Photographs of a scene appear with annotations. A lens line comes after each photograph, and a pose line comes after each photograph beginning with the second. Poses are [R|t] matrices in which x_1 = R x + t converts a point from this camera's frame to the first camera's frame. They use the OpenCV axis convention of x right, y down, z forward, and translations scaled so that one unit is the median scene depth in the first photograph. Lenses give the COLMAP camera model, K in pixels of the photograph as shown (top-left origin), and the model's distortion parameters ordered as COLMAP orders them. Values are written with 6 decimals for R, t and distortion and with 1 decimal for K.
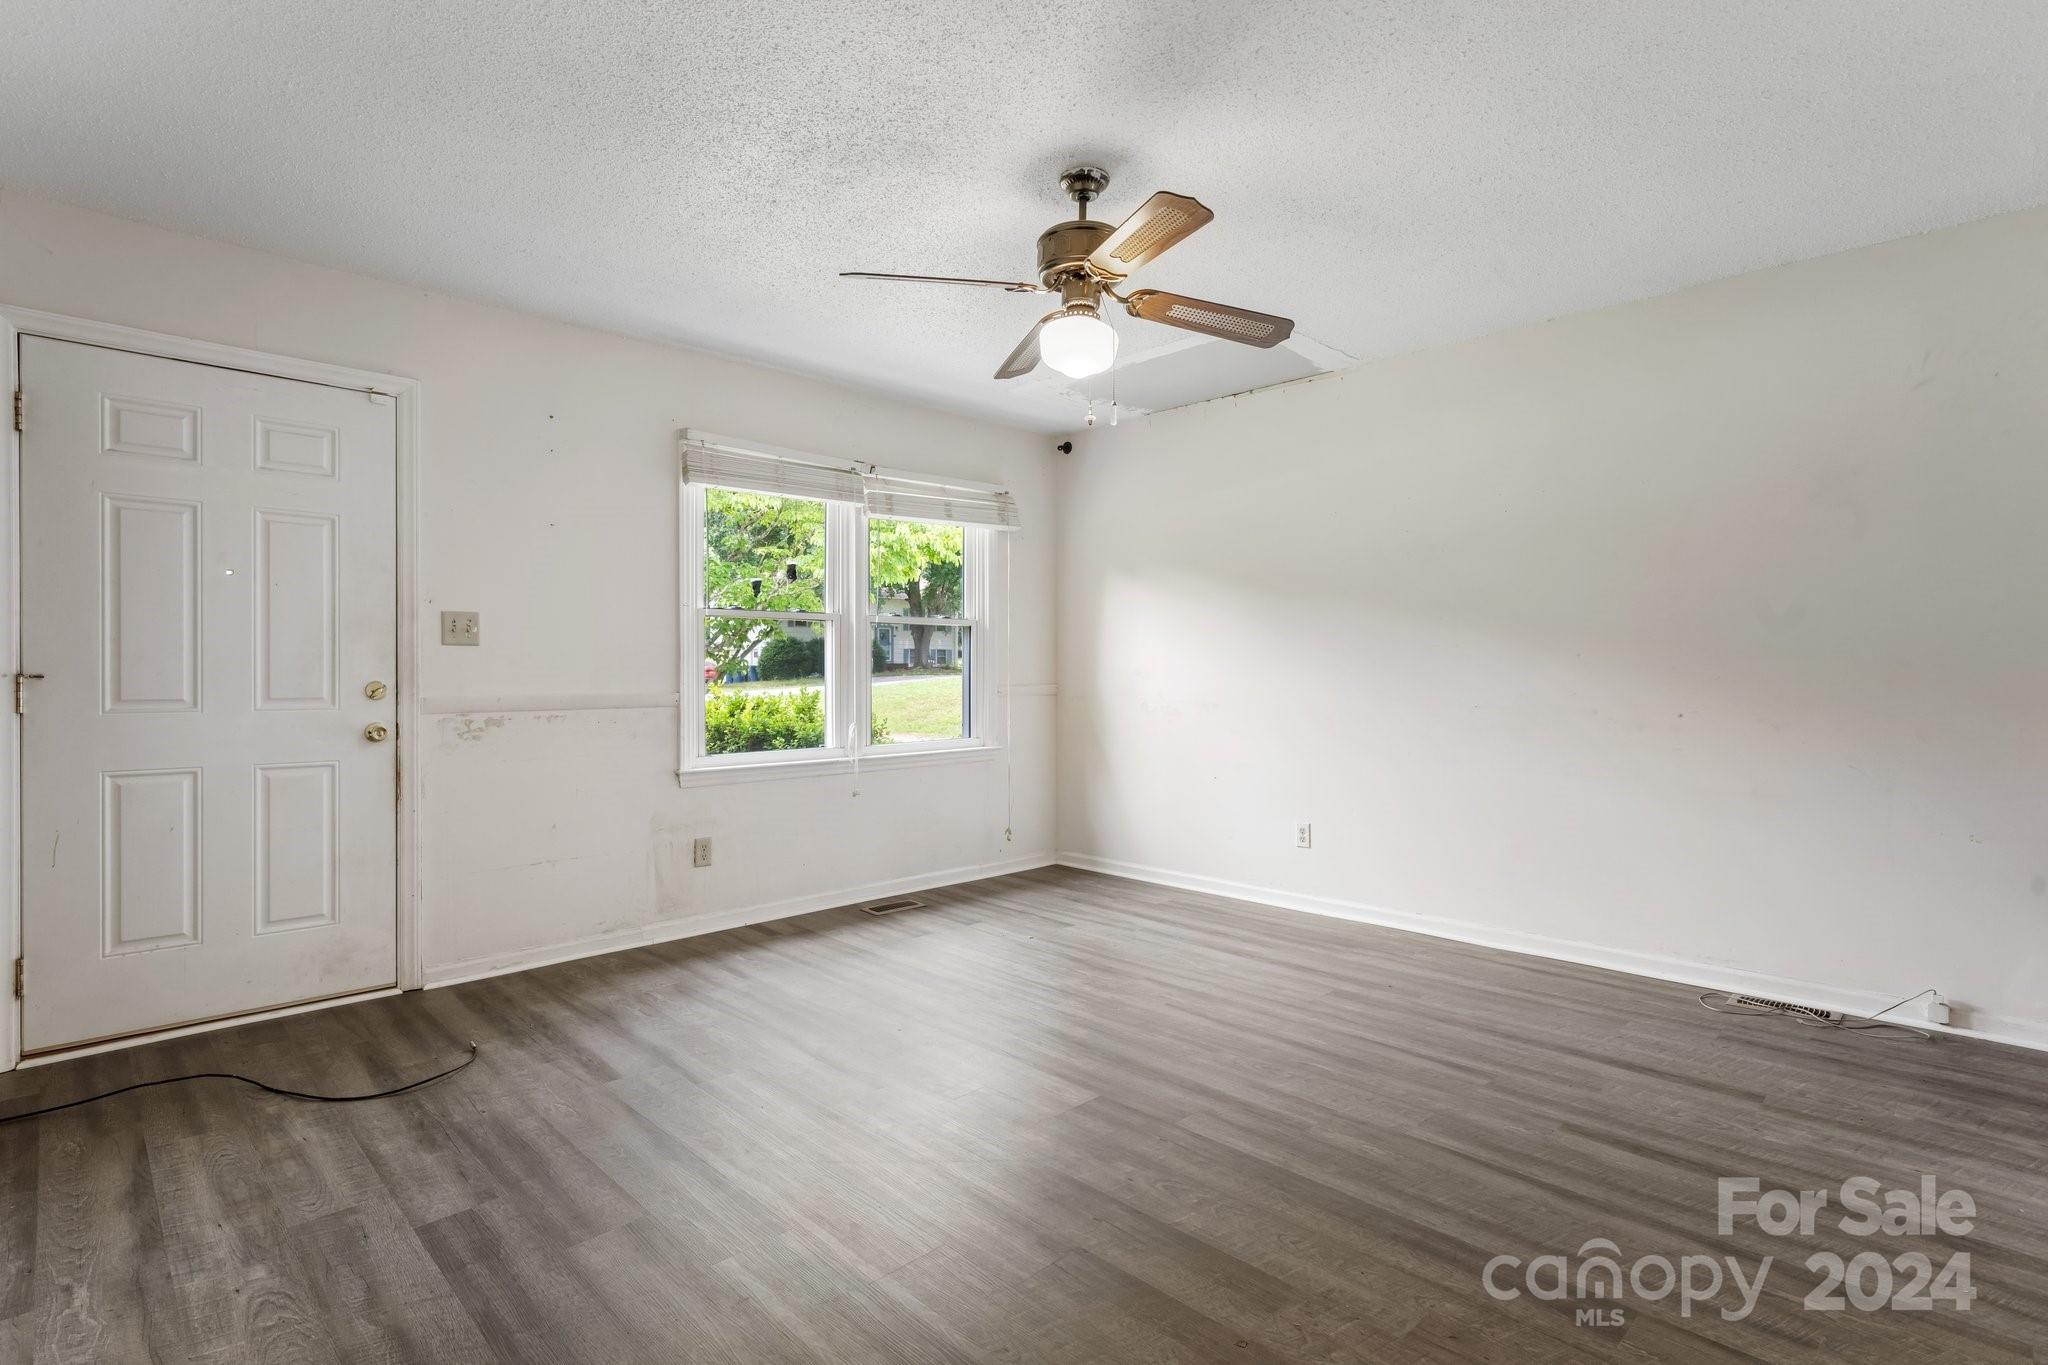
lens RADIAL K [[944.0, 0, 1023.1], [0, 944.0, 681.4], [0, 0, 1]] dist [0.001903, -0.000173]
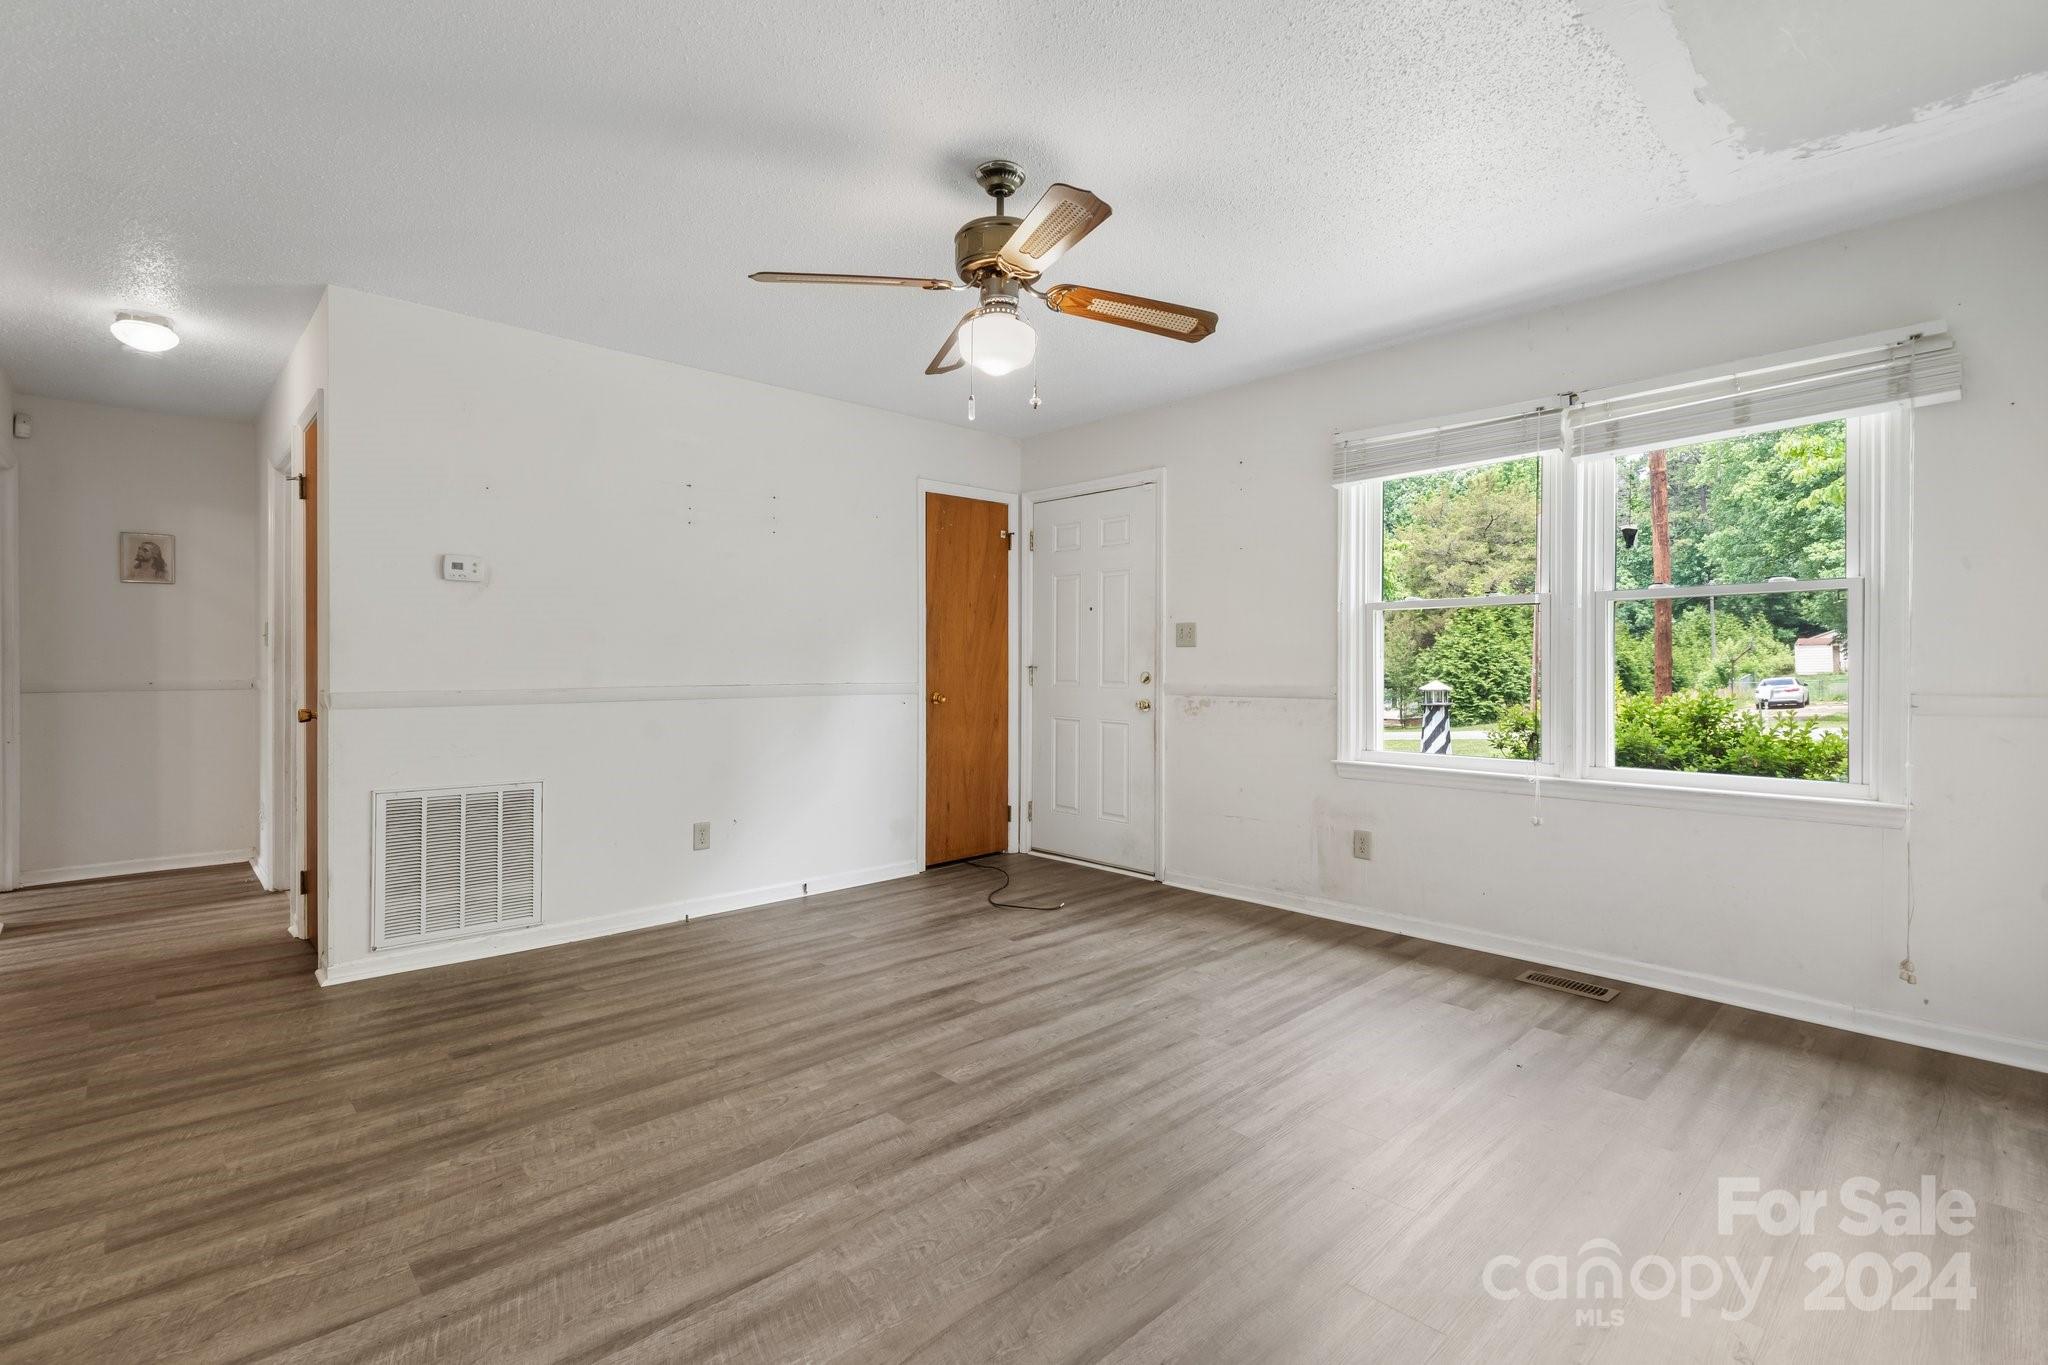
lens RADIAL K [[907.8, 0, 1027.1], [0, 907.8, 665.9], [0, 0, 1]] dist [0.000370, 0.000218]
pose [[0.025048, 0.002021, -0.999684, 0.737465], [-0.011028, 0.999938, 0.001745, -0.009856], [0.999625, 0.010981, 0.025069, 0.725624]]
